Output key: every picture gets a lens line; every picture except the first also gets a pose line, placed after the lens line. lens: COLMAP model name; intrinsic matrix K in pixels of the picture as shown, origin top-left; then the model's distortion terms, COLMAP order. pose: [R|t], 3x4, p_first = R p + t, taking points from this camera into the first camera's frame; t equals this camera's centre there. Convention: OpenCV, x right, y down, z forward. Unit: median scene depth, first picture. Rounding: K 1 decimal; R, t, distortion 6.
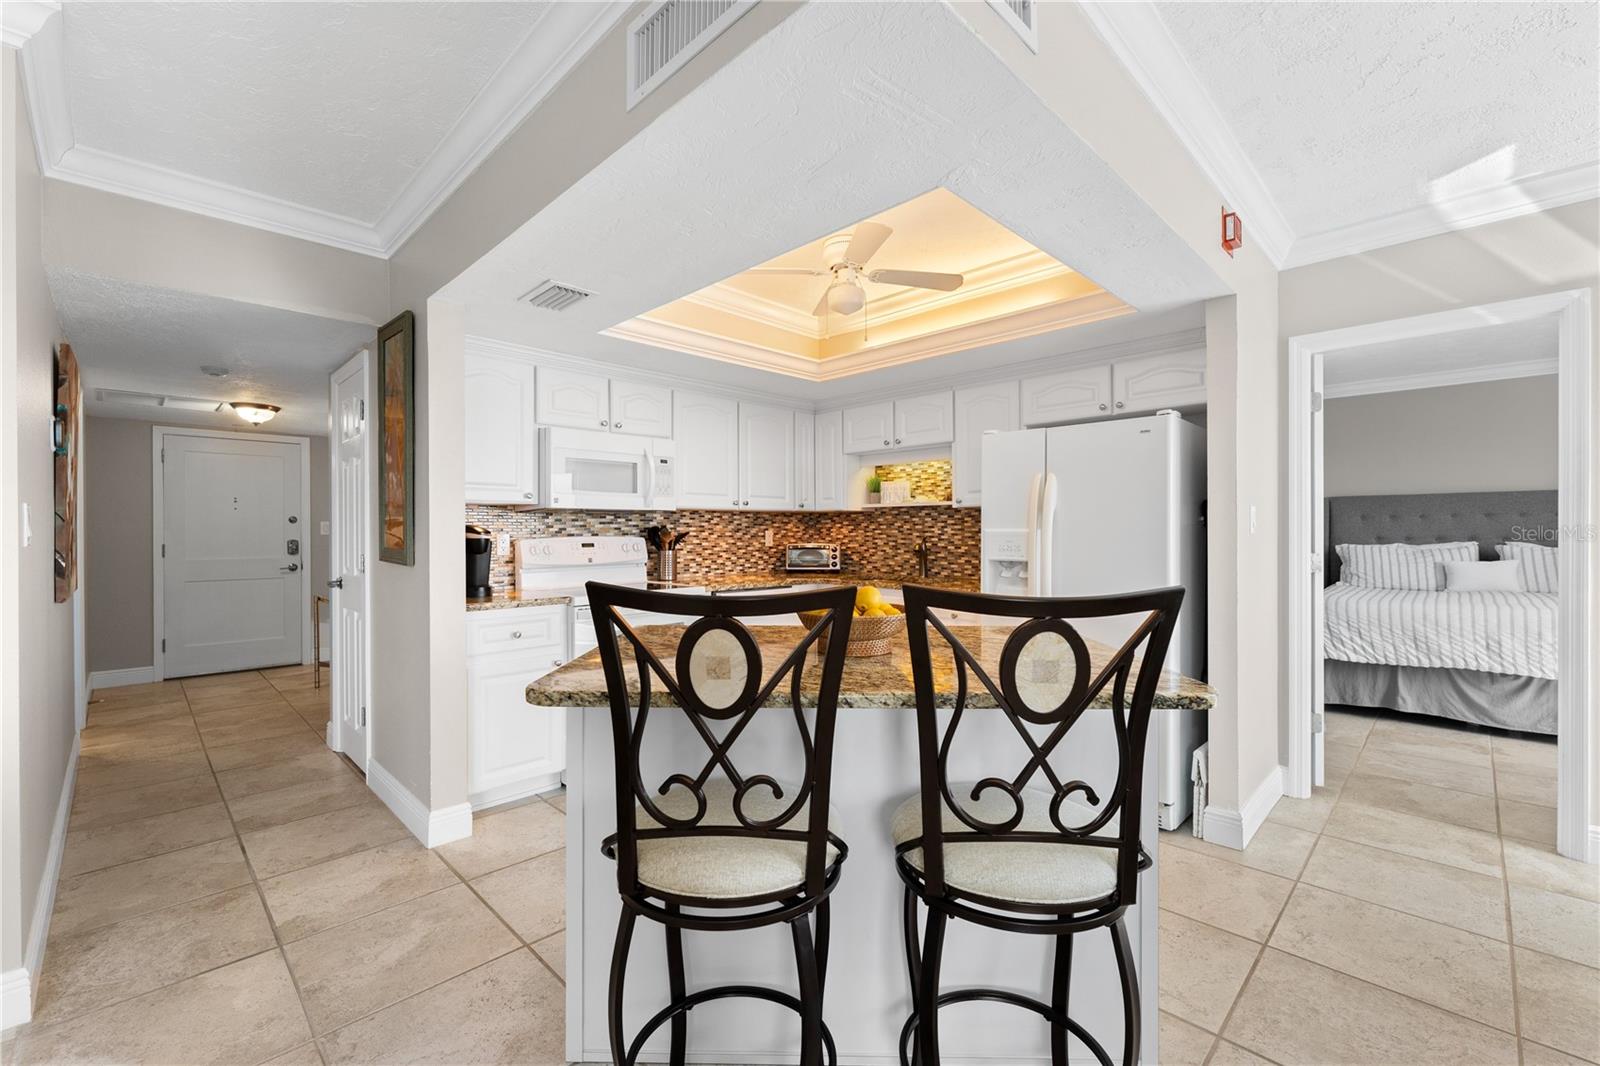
lens RADIAL K [[681.2, 0, 793.2], [0, 681.2, 535.0], [0, 0, 1]] dist [0.003373, -0.000425]
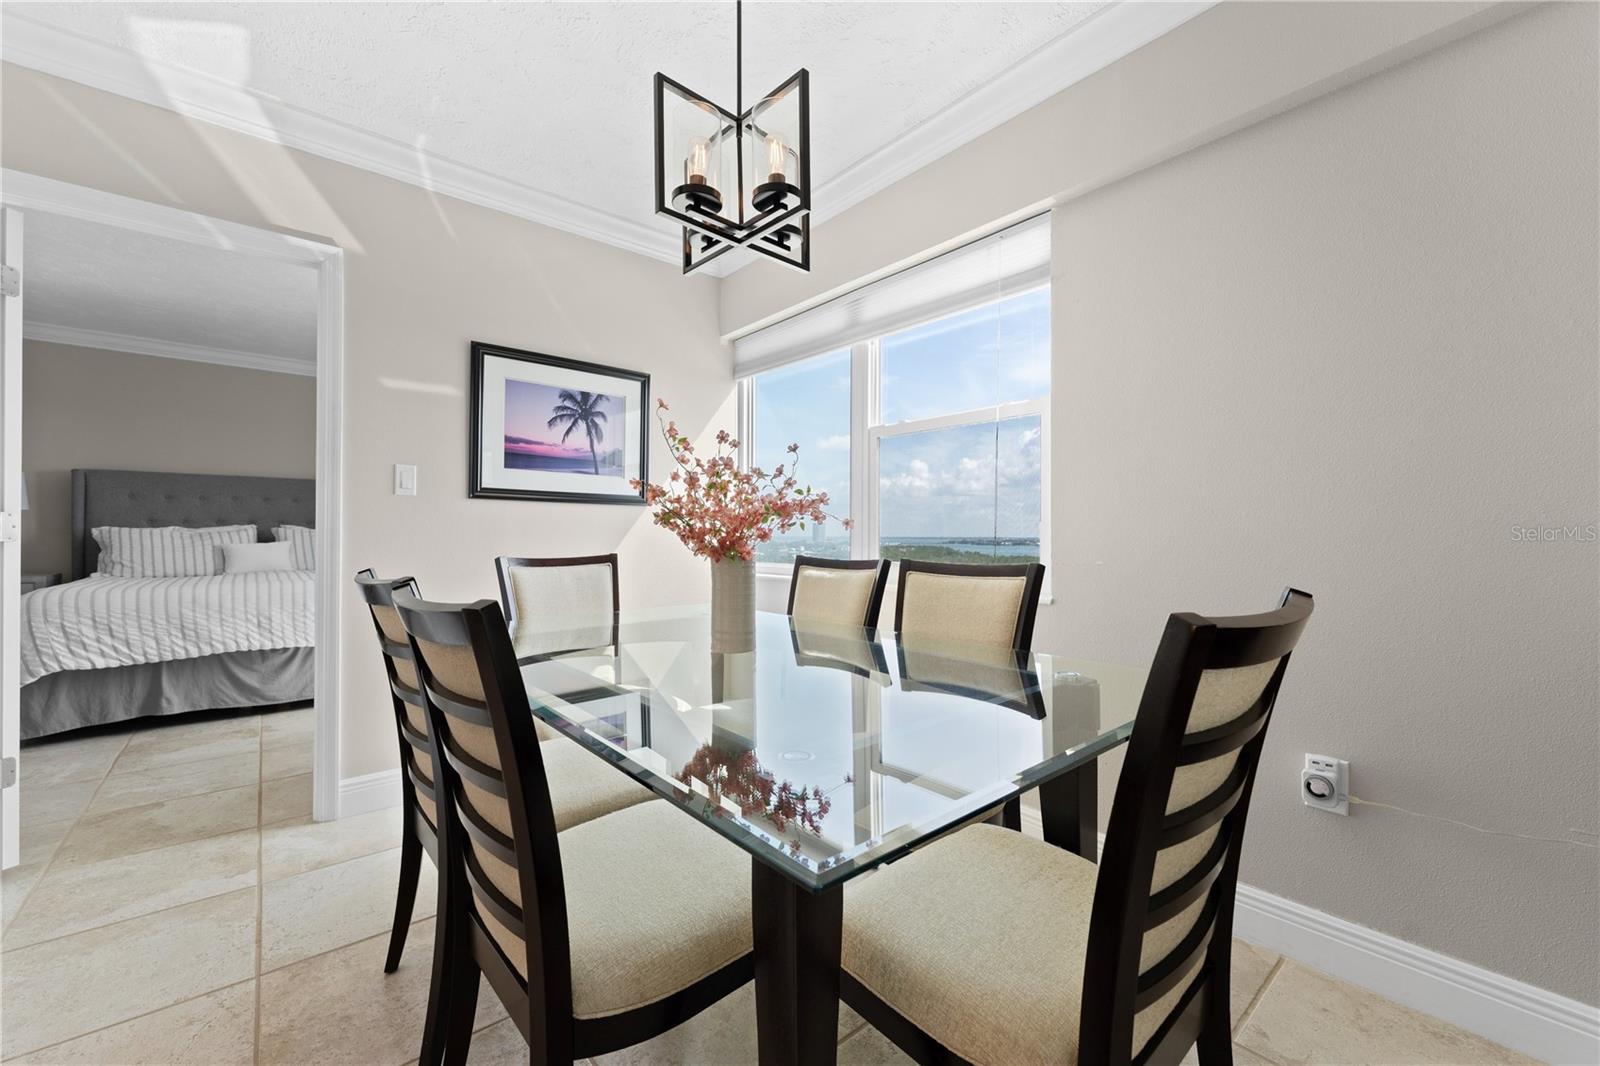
lens RADIAL K [[648.3, 0, 807.7], [0, 648.3, 529.9], [0, 0, 1]] dist [-0.000163, 0.000395]
pose [[0.090695, 0.010658, 0.995822, 0.161216], [0.002214, 0.999938, -0.010904, 0.039202], [-0.995876, 0.003194, 0.090666, 0.134069]]
